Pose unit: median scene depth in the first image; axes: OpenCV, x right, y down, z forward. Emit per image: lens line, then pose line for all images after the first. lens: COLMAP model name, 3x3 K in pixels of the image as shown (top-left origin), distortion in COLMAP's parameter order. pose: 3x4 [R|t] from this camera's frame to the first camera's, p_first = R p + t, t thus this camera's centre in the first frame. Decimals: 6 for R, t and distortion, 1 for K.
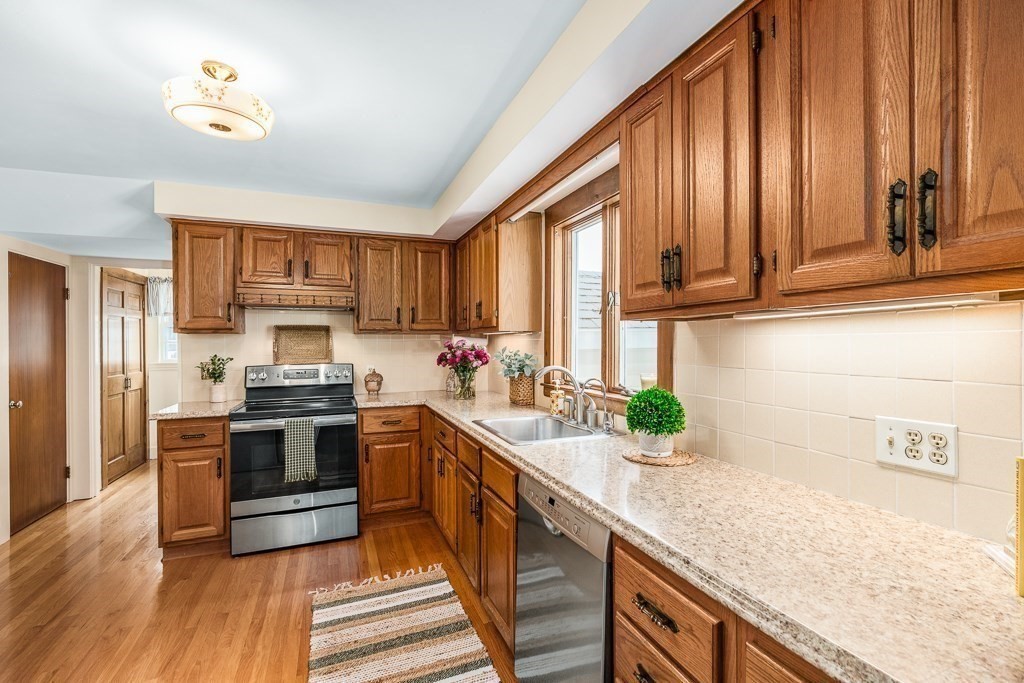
lens RADIAL K [[449.7, 0, 512.0], [0, 449.7, 341.5], [0, 0, 1]] dist [0.002110, 0.000037]
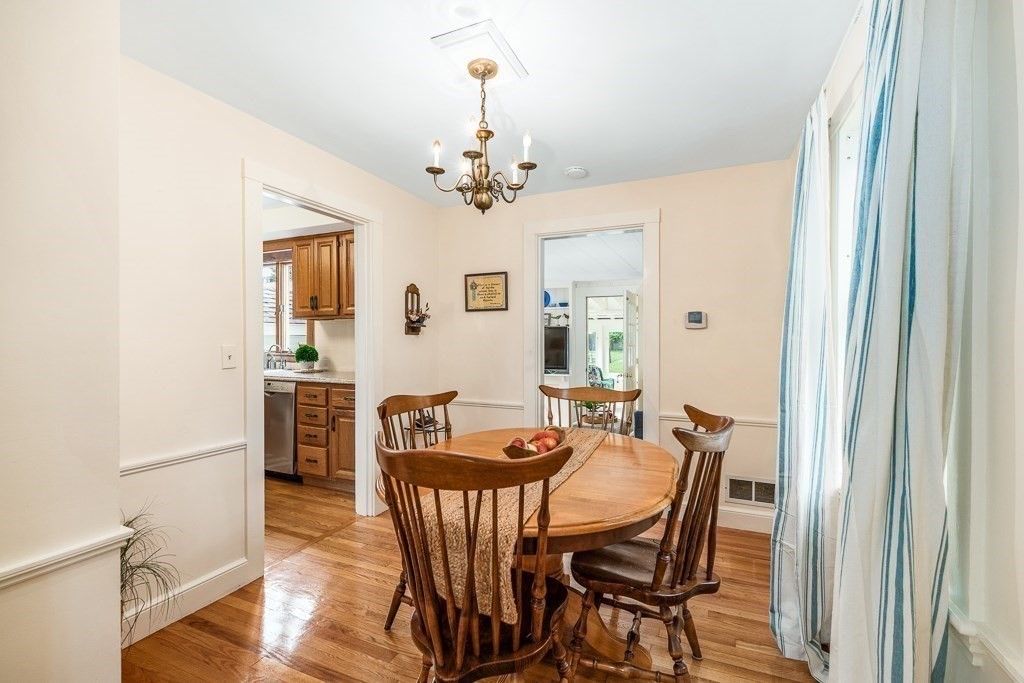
lens RADIAL K [[449.7, 0, 512.0], [0, 449.7, 341.5], [0, 0, 1]] dist [0.002110, 0.000037]
pose [[0.714147, 0.000494, 0.699996, -0.788003], [0.001465, 0.999997, -0.002200, 0.101814], [-0.699995, 0.002596, 0.714144, -2.032749]]
